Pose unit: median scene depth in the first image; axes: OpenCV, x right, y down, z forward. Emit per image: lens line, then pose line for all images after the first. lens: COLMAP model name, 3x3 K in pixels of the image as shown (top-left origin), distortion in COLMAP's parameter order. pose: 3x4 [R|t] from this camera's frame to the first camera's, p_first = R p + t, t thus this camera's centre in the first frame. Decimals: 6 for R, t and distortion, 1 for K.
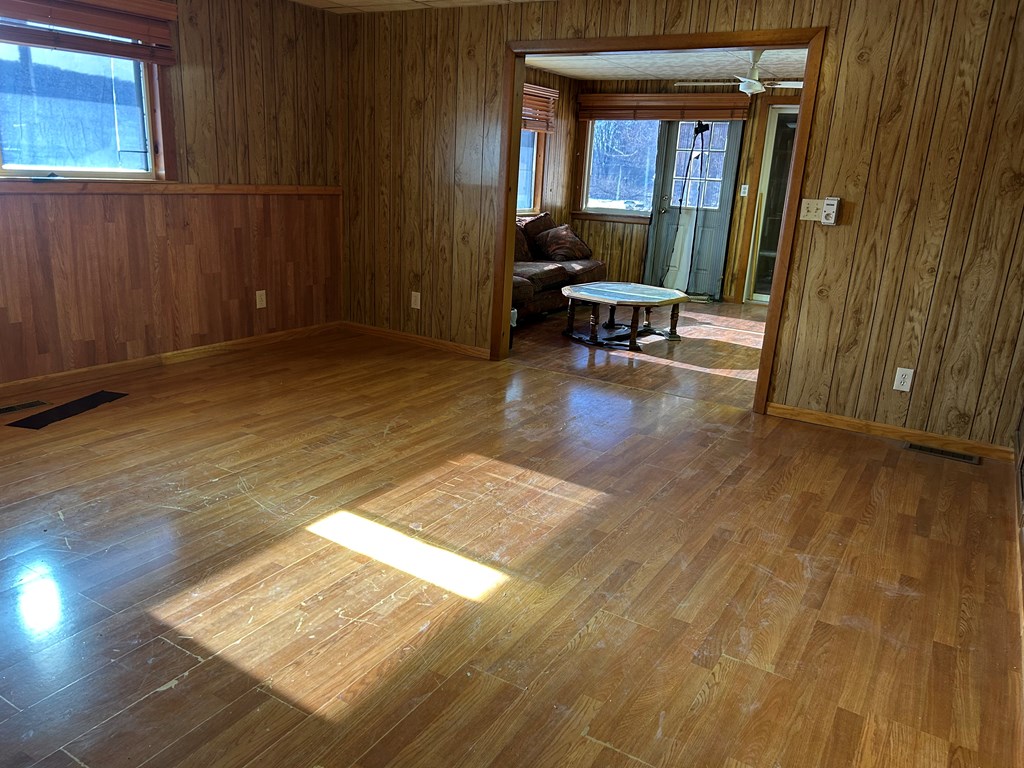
lens RADIAL K [[737.8, 0, 513.3], [0, 737.8, 382.6], [0, 0, 1]] dist [0.008333, 0.000596]
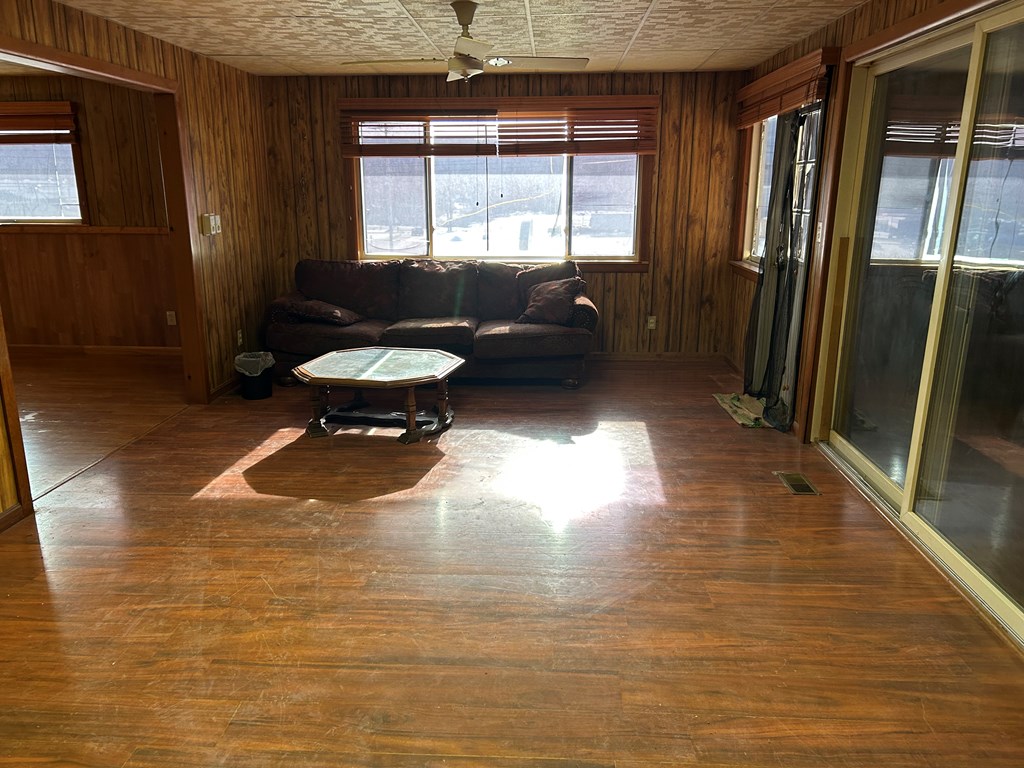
lens RADIAL K [[737.8, 0, 511.5], [0, 737.8, 379.7], [0, 0, 1]] dist [0.008333, 0.000596]
pose [[0.484285, 0.162879, -0.859615, 1.167568], [-0.219307, 0.973750, 0.060954, -0.245436], [0.846978, 0.159001, 0.507293, 1.005525]]
